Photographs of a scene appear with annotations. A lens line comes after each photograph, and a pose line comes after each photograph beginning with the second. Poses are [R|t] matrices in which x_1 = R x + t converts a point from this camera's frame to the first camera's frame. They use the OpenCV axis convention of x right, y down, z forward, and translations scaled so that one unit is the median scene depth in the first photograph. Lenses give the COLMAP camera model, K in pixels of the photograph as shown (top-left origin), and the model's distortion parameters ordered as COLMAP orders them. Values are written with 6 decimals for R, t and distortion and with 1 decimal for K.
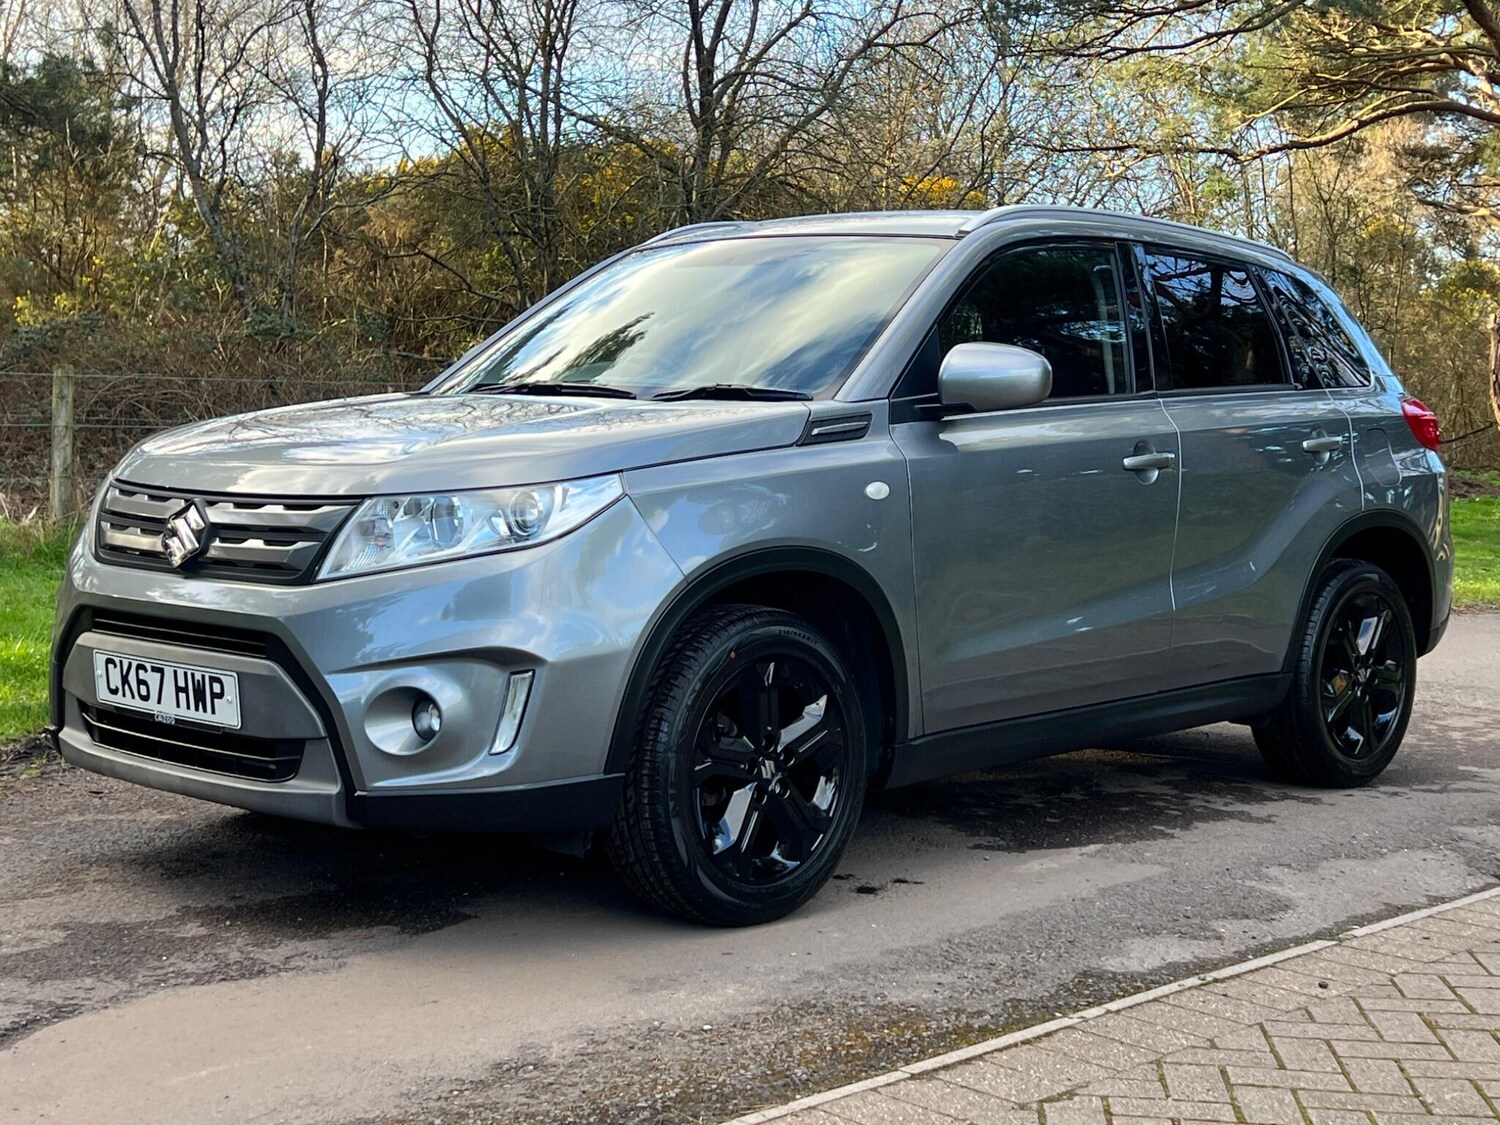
lens RADIAL K [[2151.3, 0, 760.0], [0, 2151.3, 561.7], [0, 0, 1]] dist [0.179940, -0.507643]
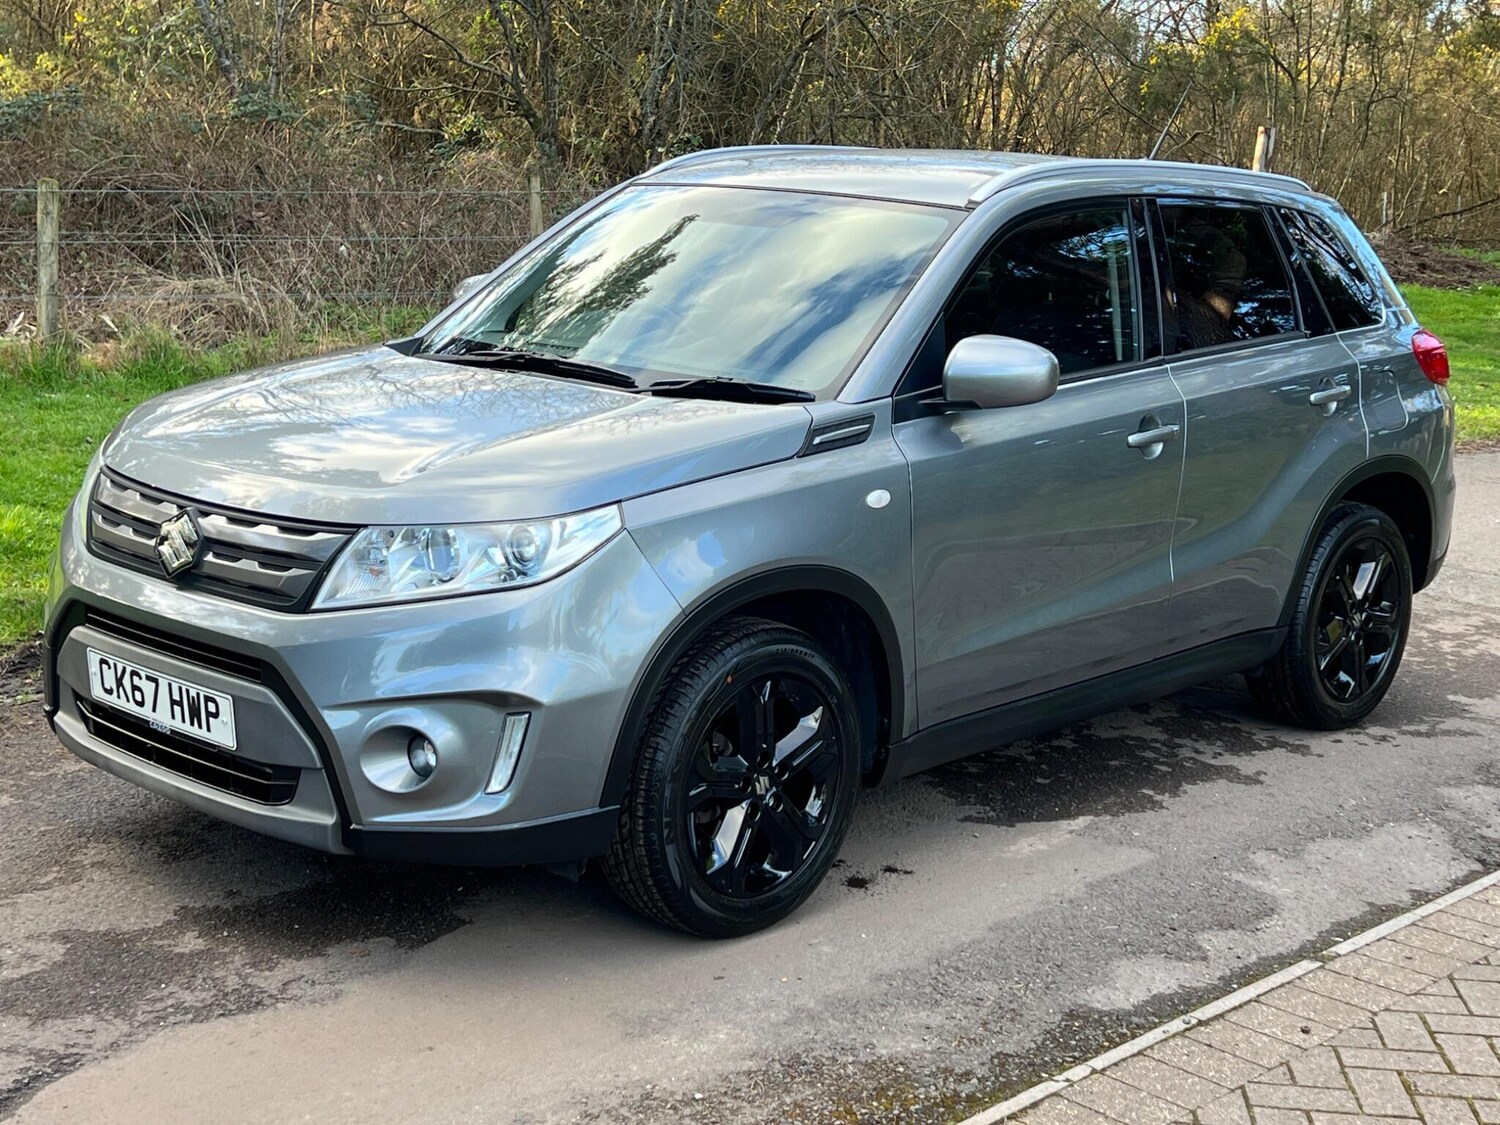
lens RADIAL K [[2147.8, 0, 752.6], [0, 2147.8, 560.2], [0, 0, 1]] dist [0.186353, -0.536570]
pose [[0.999814, 0.019159, 0.002374, -0.005333], [-0.019305, 0.992134, 0.123683, -0.134617], [0.000014, -0.123706, 0.992319, 0.019347]]
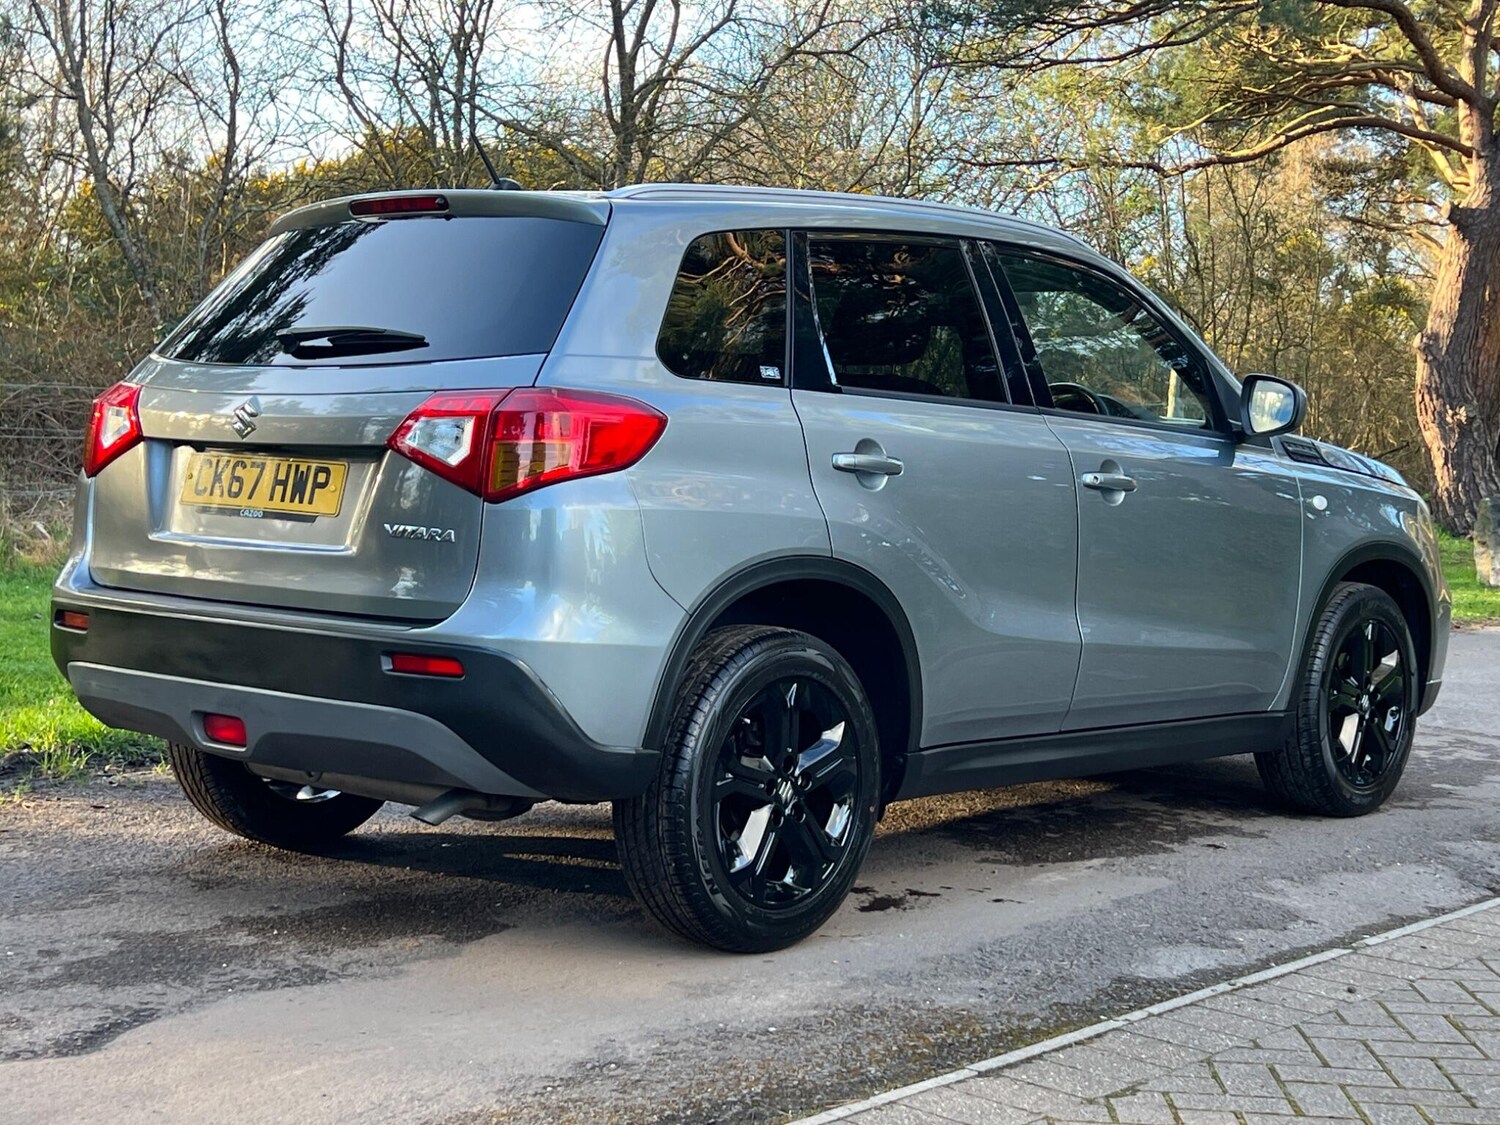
lens RADIAL K [[2220.8, 0, 733.8], [0, 2220.8, 597.9], [0, 0, 1]] dist [0.181885, -0.516934]
pose [[0.999256, 0.004316, 0.038319, -0.070879], [-0.004624, 0.999958, 0.007972, 0.000583], [-0.038283, -0.008143, 0.999234, -0.053047]]
